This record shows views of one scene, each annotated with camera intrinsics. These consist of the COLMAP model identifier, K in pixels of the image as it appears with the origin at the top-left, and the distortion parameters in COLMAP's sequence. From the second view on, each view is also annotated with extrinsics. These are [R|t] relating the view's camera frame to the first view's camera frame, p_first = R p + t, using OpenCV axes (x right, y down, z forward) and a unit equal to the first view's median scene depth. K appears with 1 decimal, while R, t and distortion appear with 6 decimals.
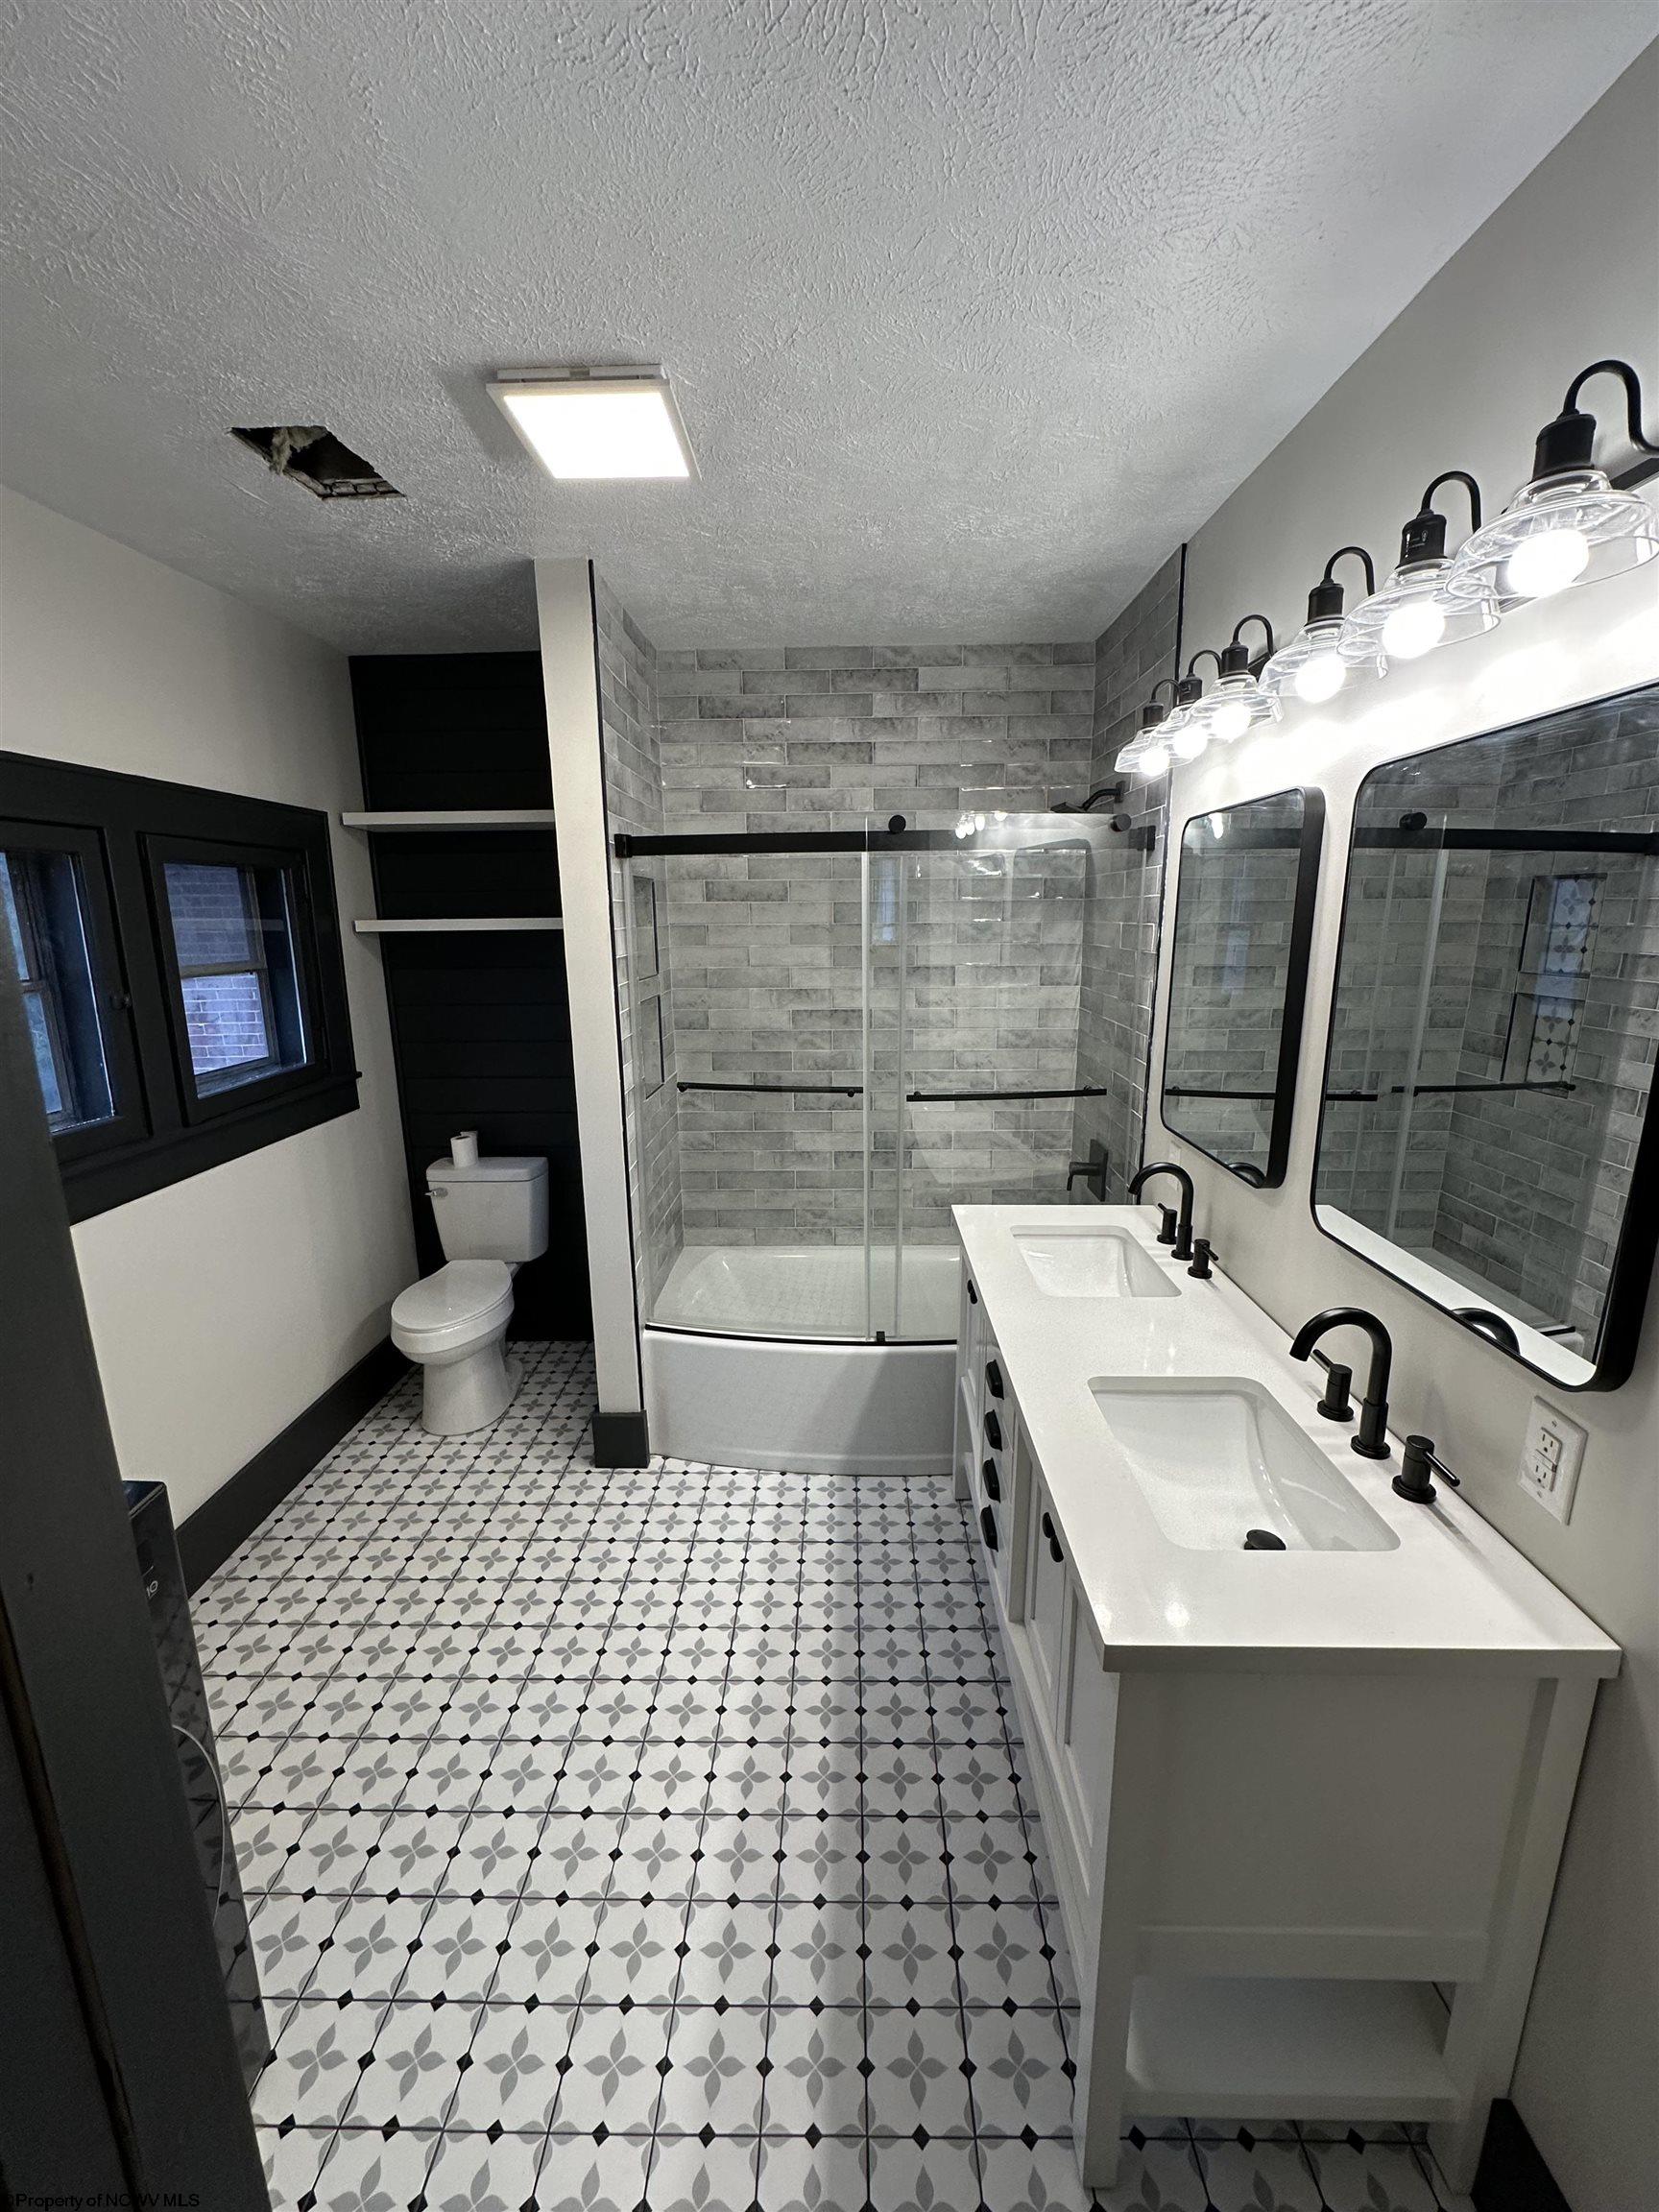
lens RADIAL K [[886.4, 0, 832.9], [0, 886.4, 1110.2], [0, 0, 1]] dist [-0.007160, 0.001823]
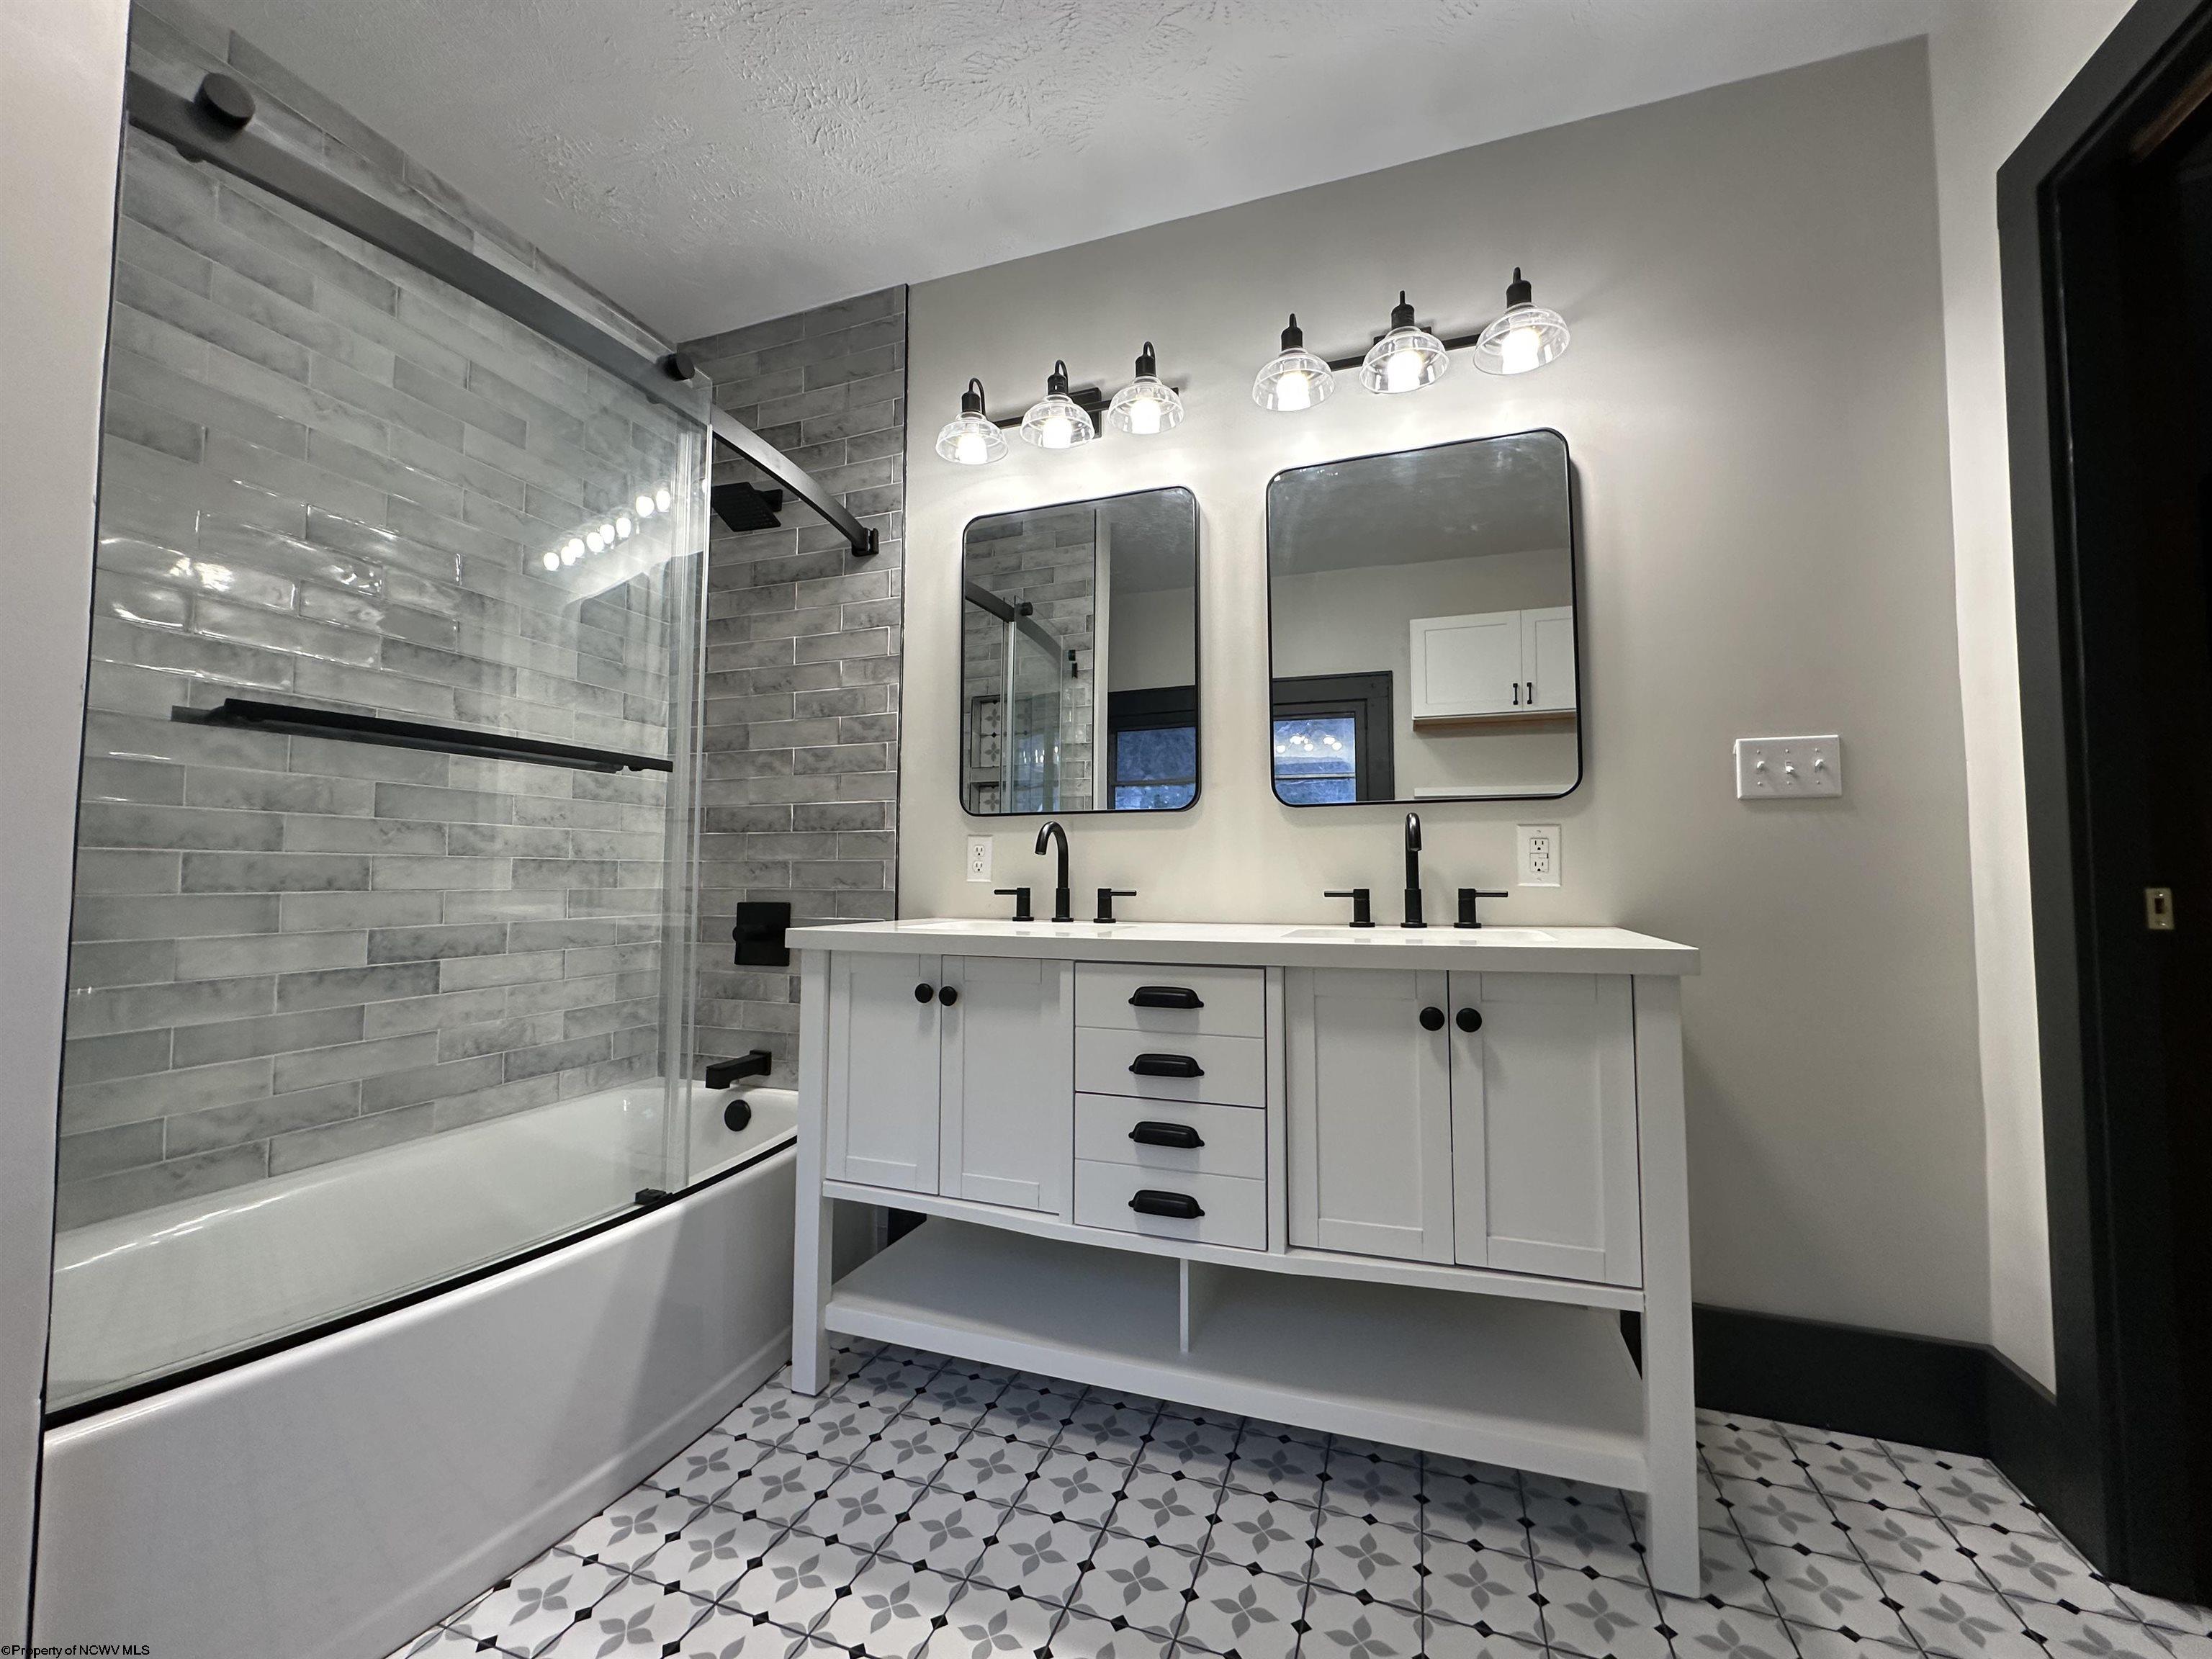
lens RADIAL K [[886.4, 0, 1108.3], [0, 886.4, 832.4], [0, 0, 1]] dist [-0.007160, 0.001823]
pose [[0.317934, 0.057737, 0.946353, -0.371112], [0.204329, 0.970516, -0.127857, 0.144797], [-0.925833, 0.234018, 0.296763, 0.448670]]
